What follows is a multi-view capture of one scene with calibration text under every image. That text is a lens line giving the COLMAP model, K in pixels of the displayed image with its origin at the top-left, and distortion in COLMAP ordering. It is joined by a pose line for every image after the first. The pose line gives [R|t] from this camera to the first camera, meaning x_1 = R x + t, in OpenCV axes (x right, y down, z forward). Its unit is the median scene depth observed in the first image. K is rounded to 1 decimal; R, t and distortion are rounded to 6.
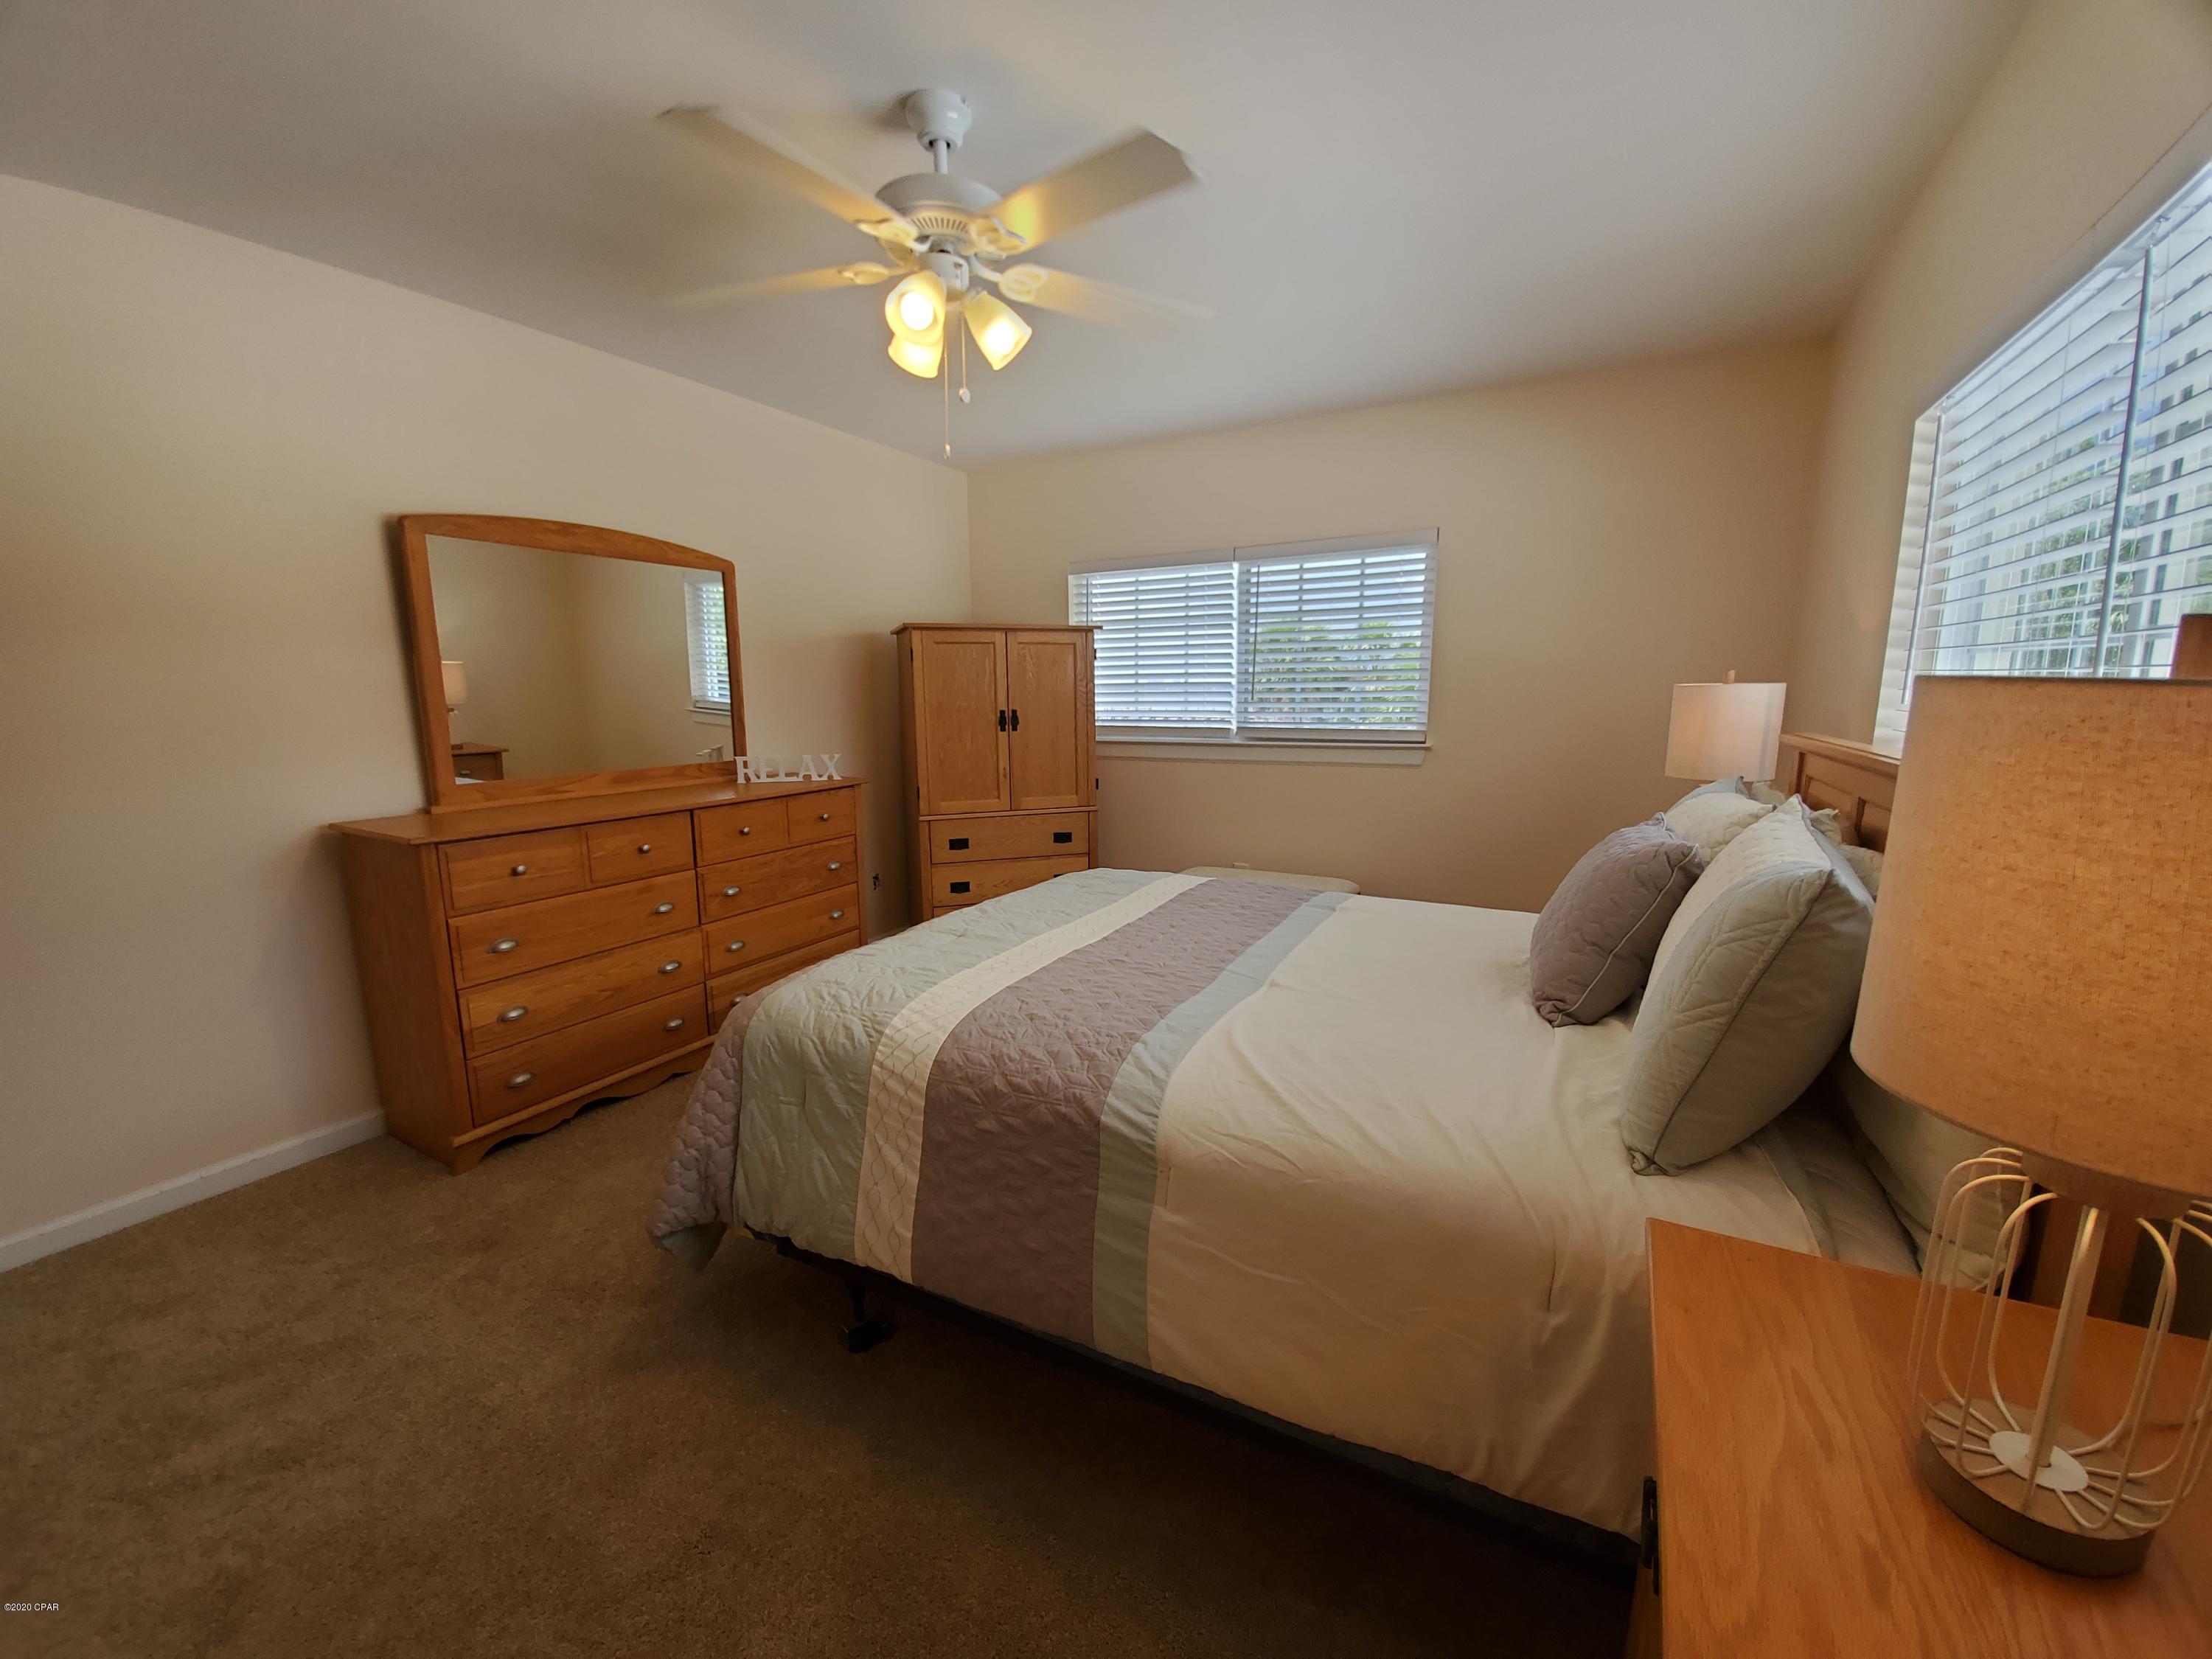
lens RADIAL K [[888.9, 0, 1106.0], [0, 888.9, 829.5], [0, 0, 1]] dist [0.000005, 0.000095]
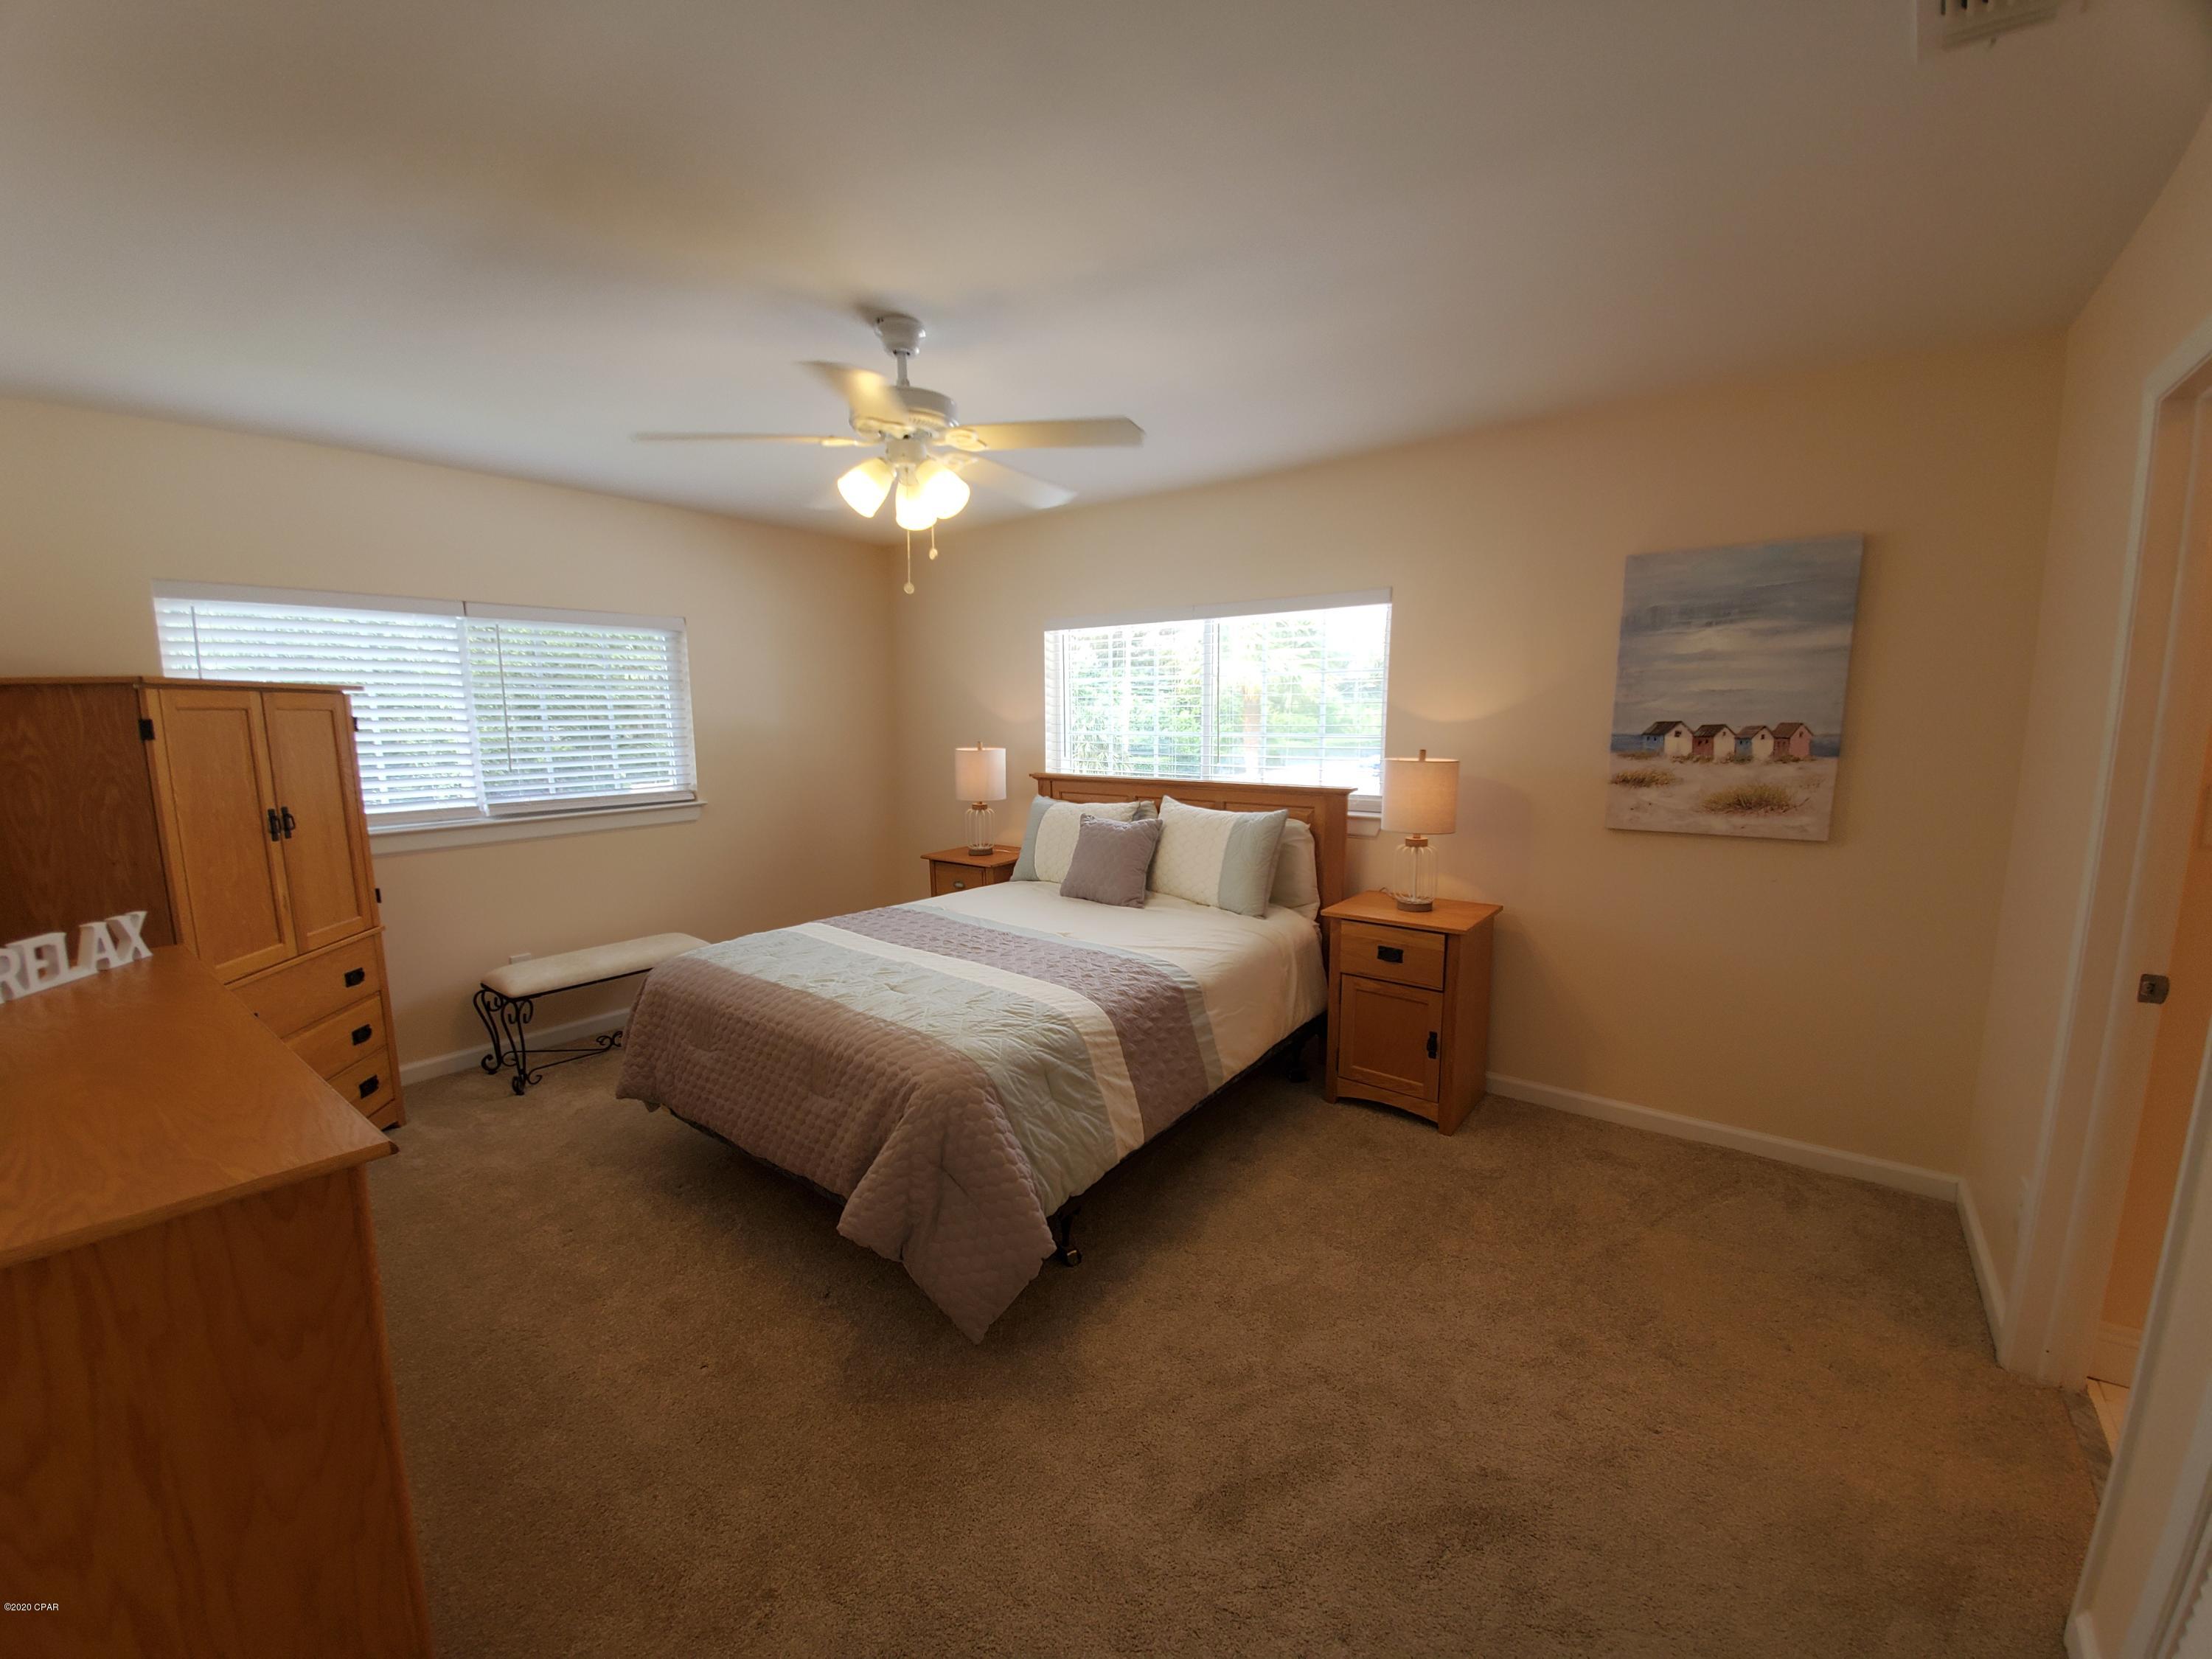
lens RADIAL K [[888.9, 0, 1106.0], [0, 888.9, 829.5], [0, 0, 1]] dist [0.000005, 0.000095]
pose [[0.145056, -0.120133, 0.982103, -1.309383], [0.162443, 0.982024, 0.096131, -0.158040], [-0.975997, 0.145591, 0.161963, 0.547981]]
